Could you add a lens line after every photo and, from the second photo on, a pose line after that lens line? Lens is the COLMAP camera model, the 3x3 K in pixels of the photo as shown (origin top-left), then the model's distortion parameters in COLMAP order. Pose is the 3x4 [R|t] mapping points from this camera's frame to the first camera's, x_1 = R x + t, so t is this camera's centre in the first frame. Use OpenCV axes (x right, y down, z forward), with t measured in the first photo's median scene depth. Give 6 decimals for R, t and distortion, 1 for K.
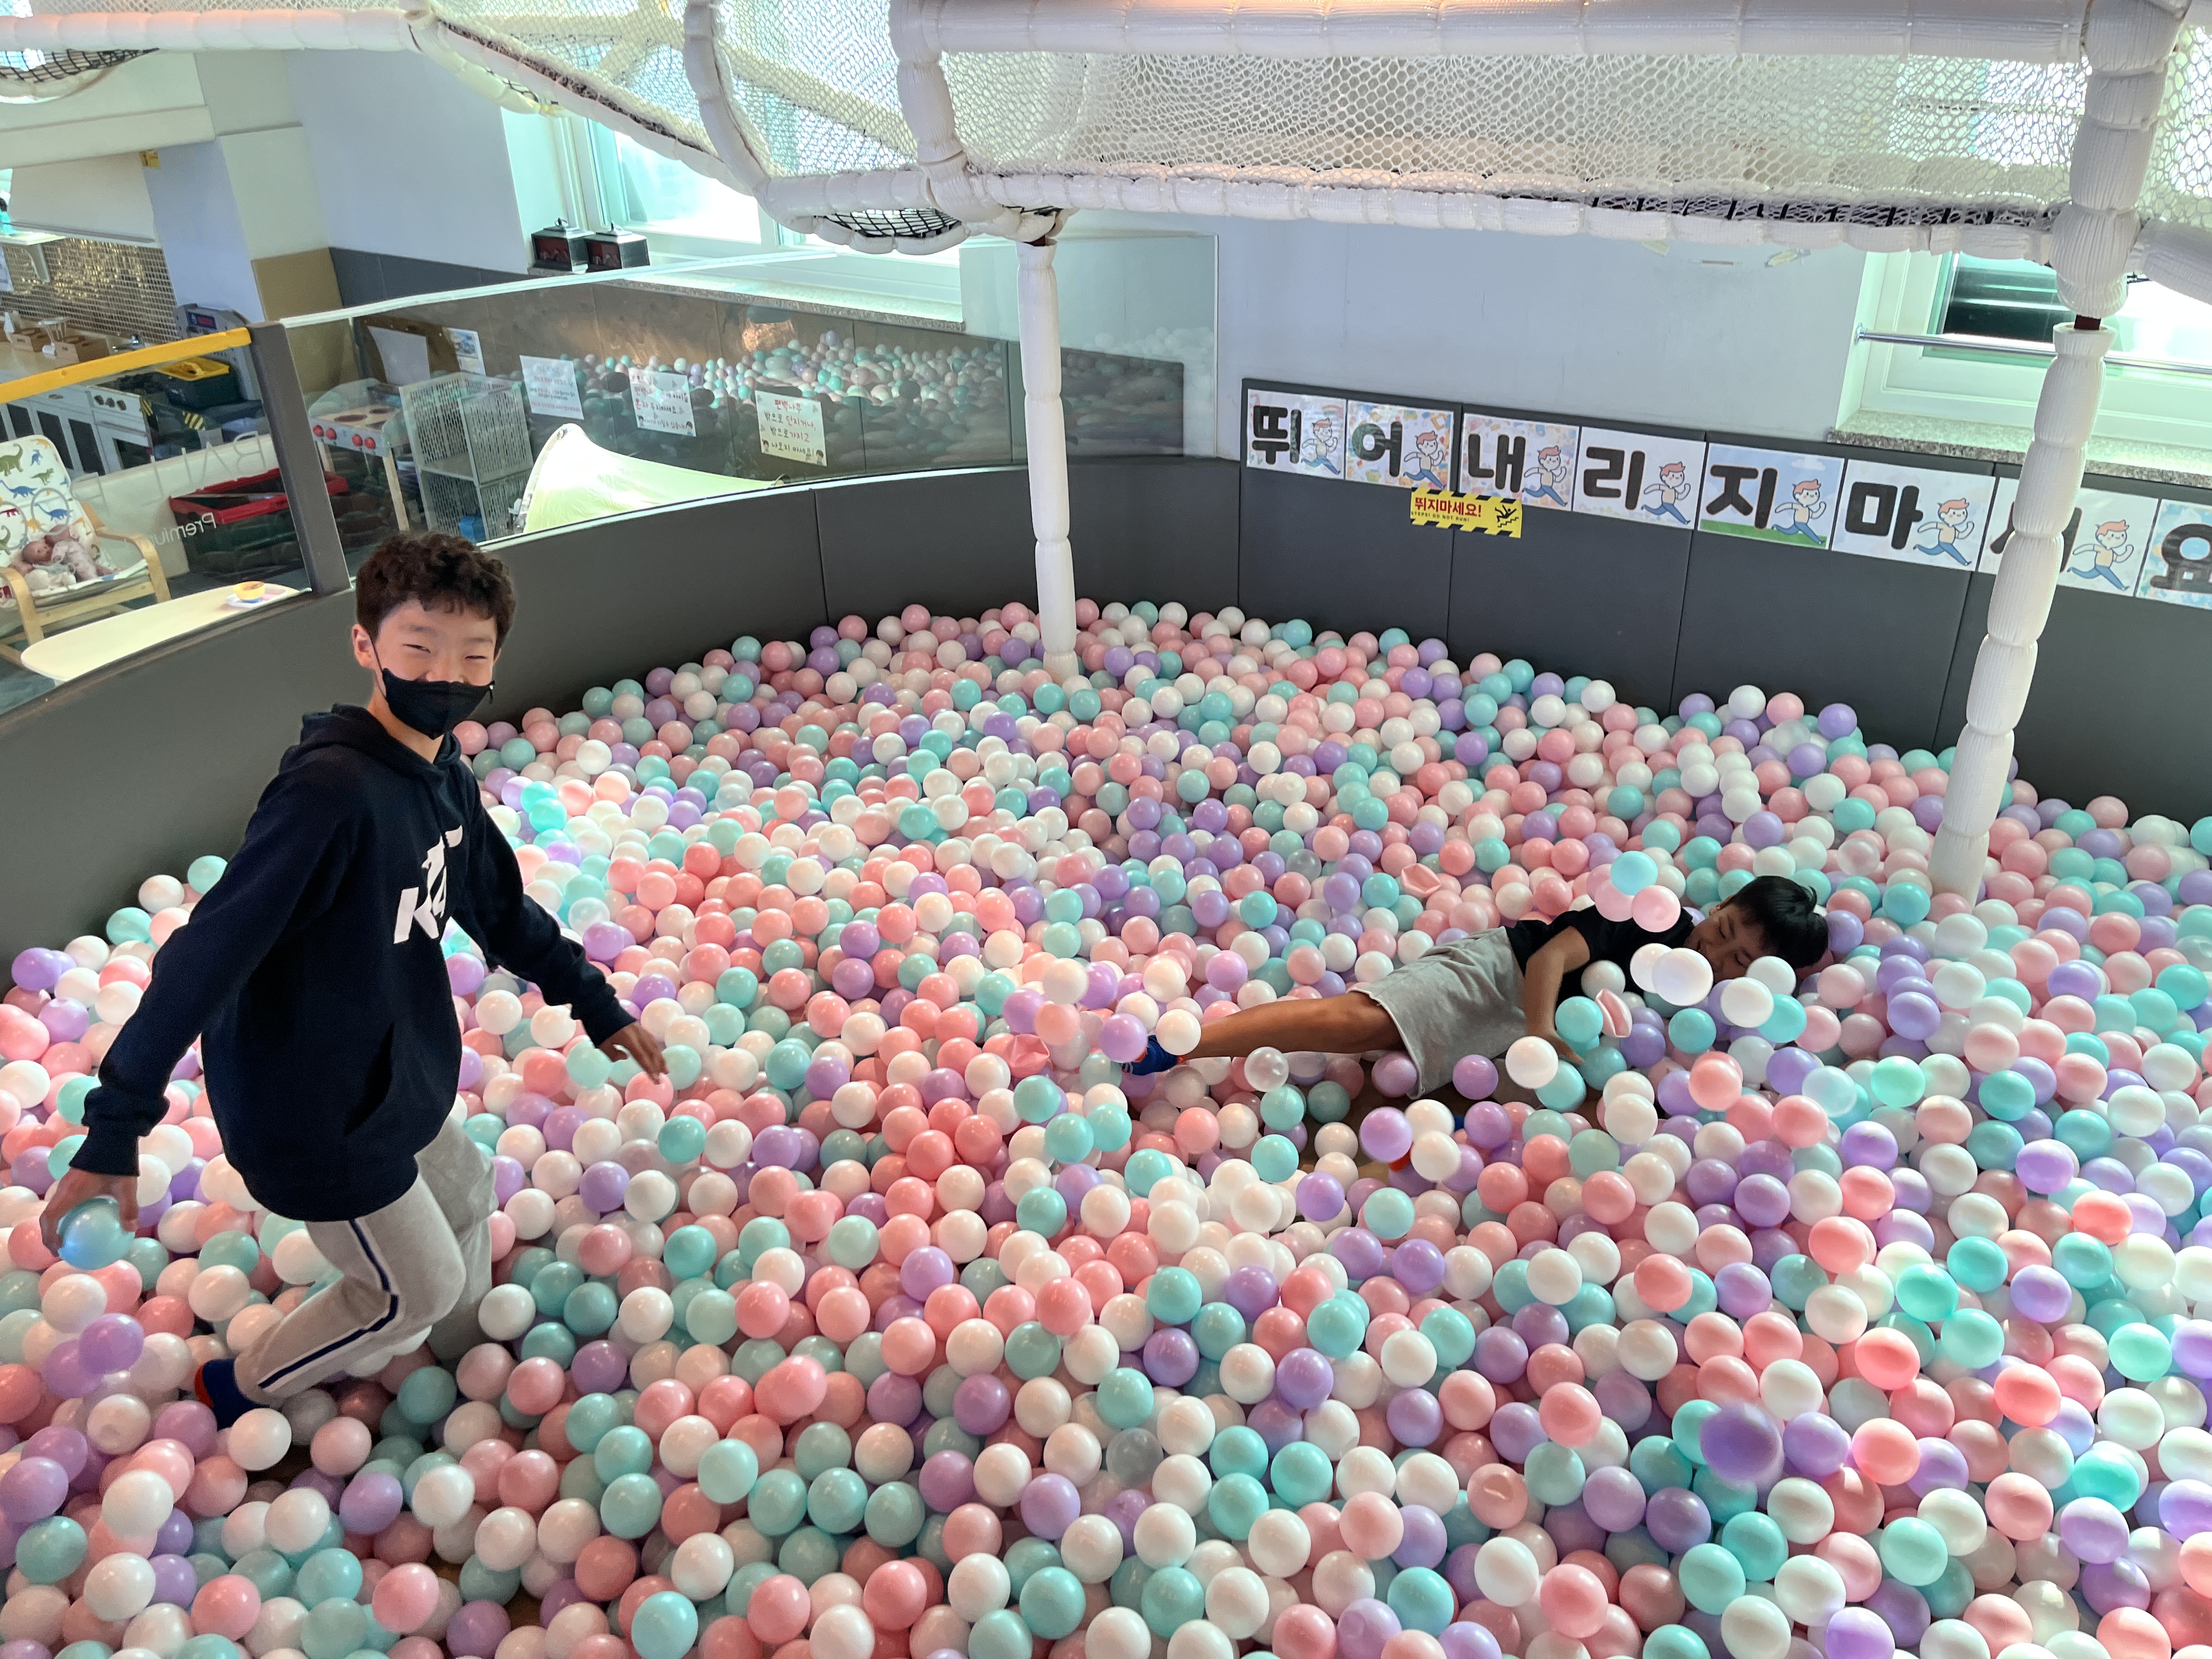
lens RADIAL K [[1713.9, 0, 1106.0], [0, 1713.9, 829.5], [0, 0, 1]] dist [0.058919, -0.052810]
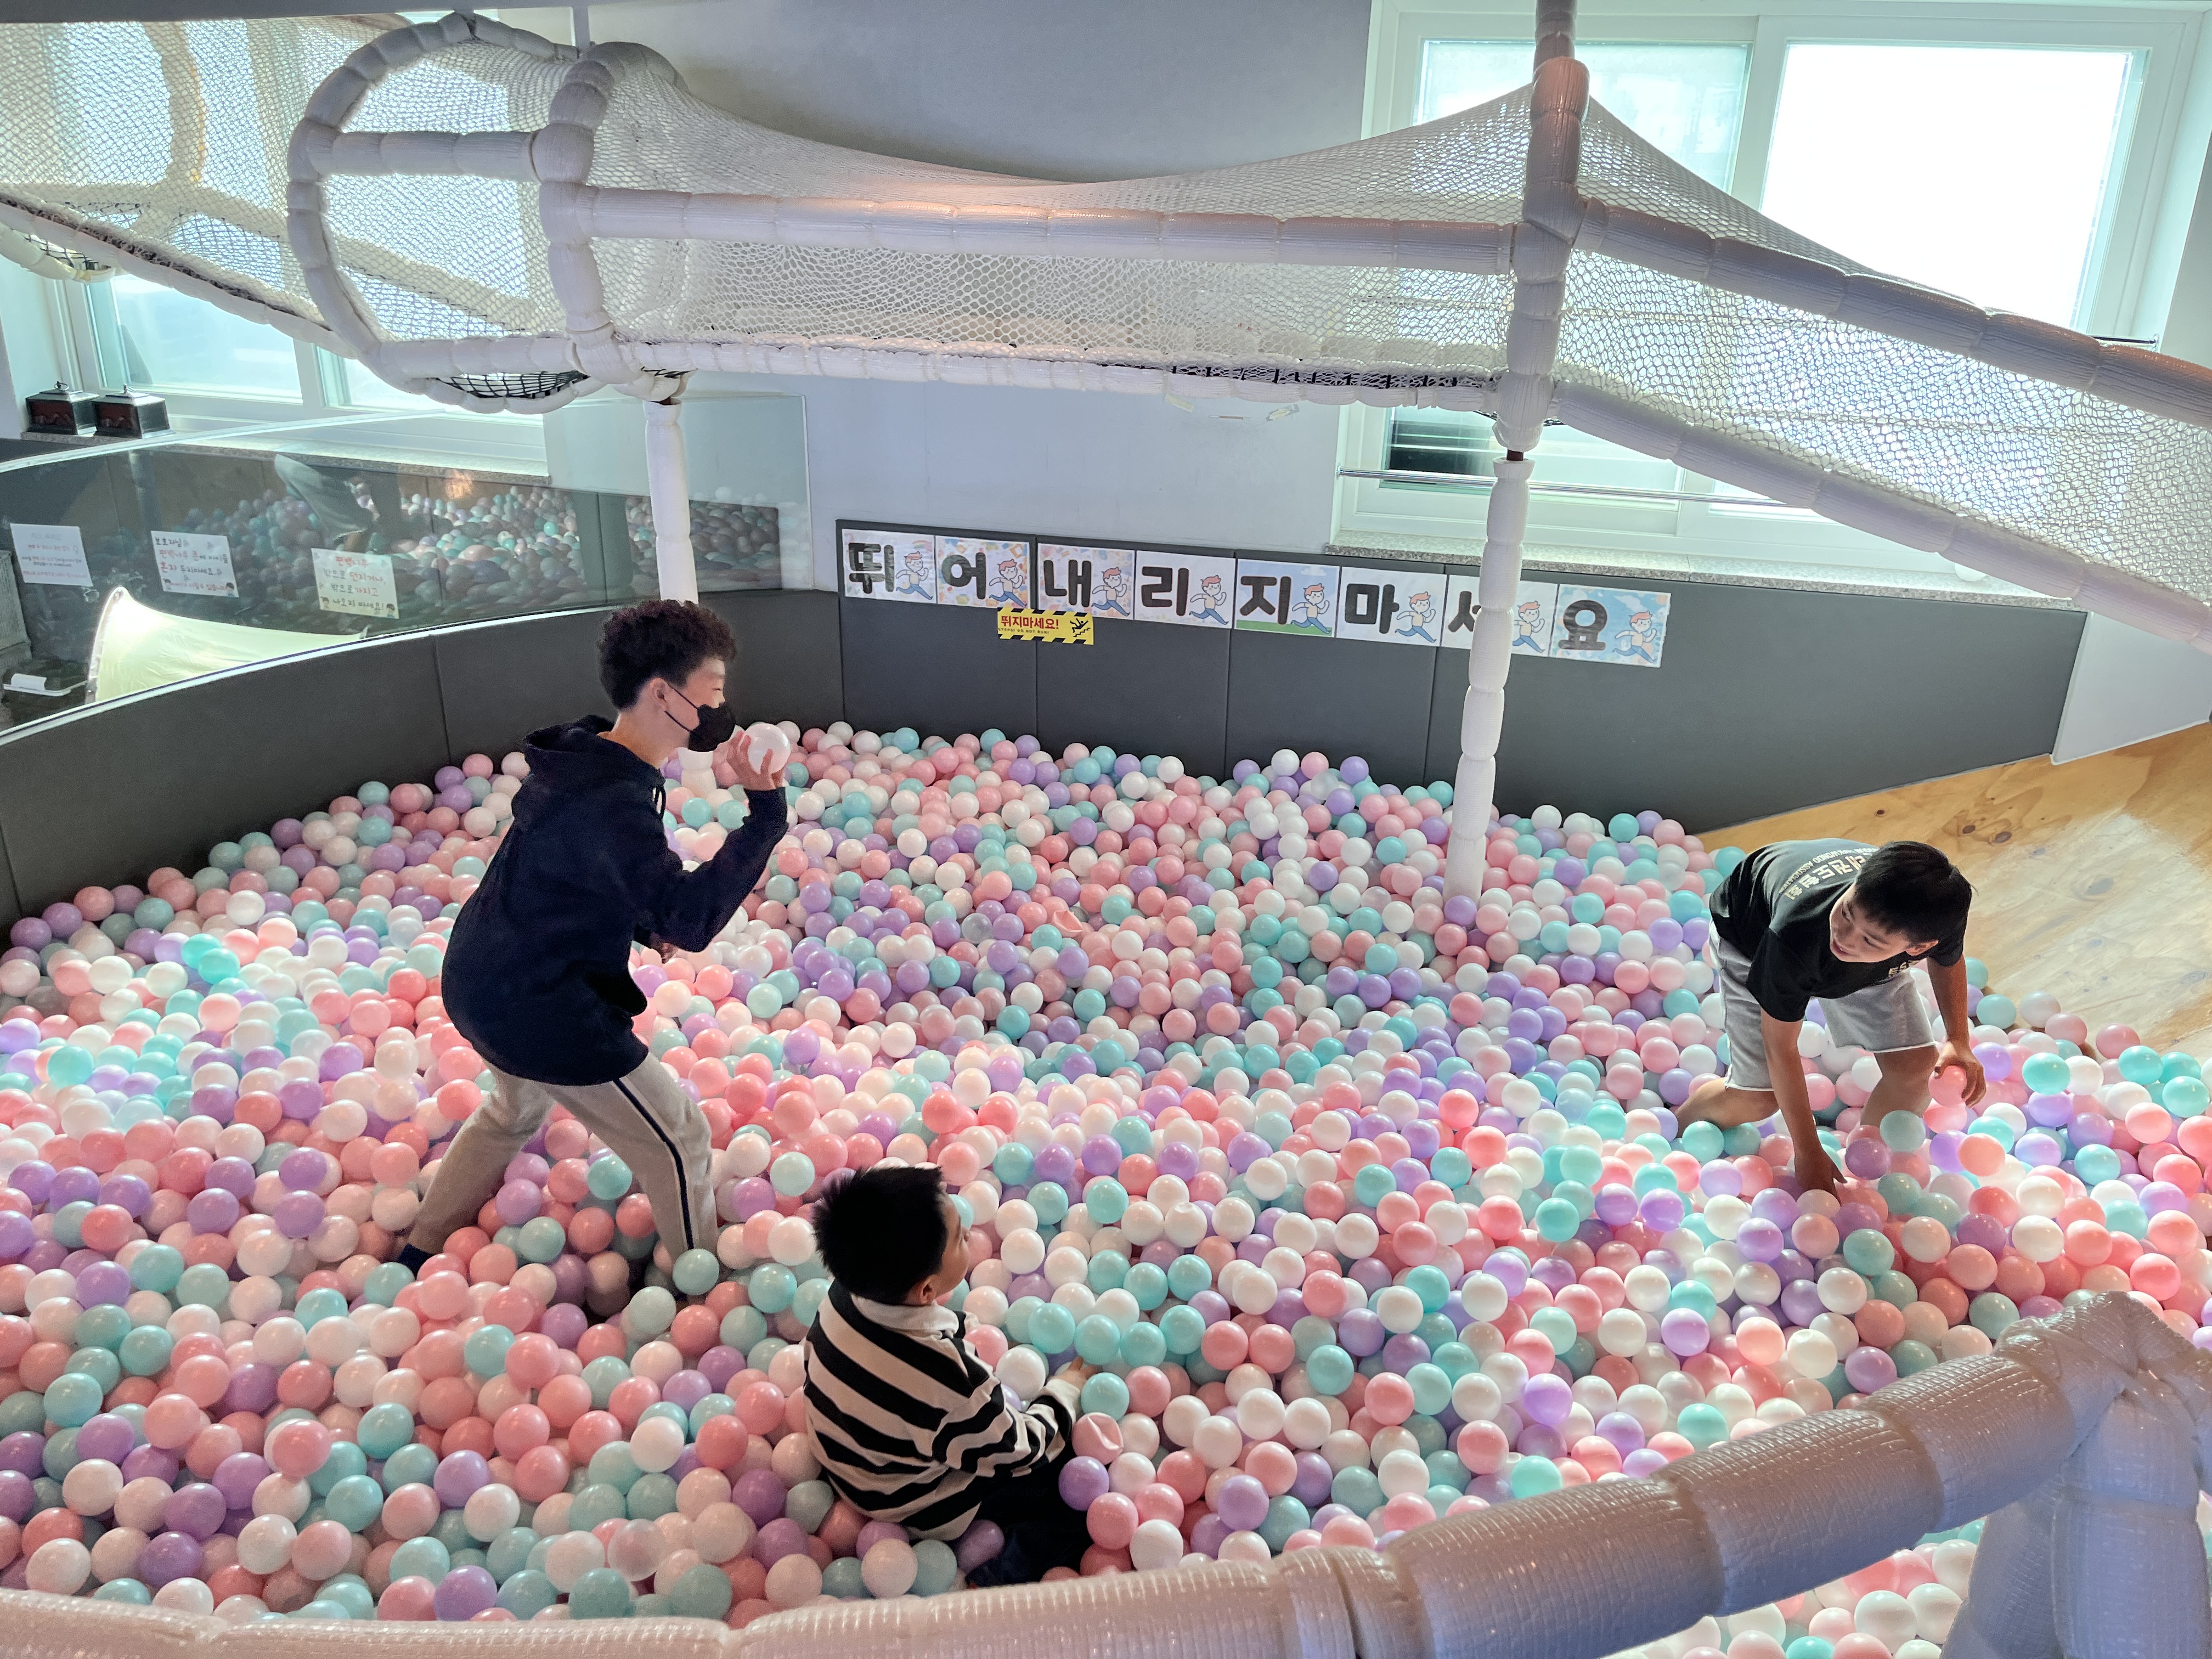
lens RADIAL K [[1681.6, 0, 1145.7], [0, 1681.6, 839.3], [0, 0, 1]] dist [0.089761, -0.098694]
pose [[0.931359, -0.095059, 0.351475, -0.154494], [0.123341, 0.990614, -0.058917, 0.039880], [-0.342576, 0.098224, 0.934341, -0.097575]]
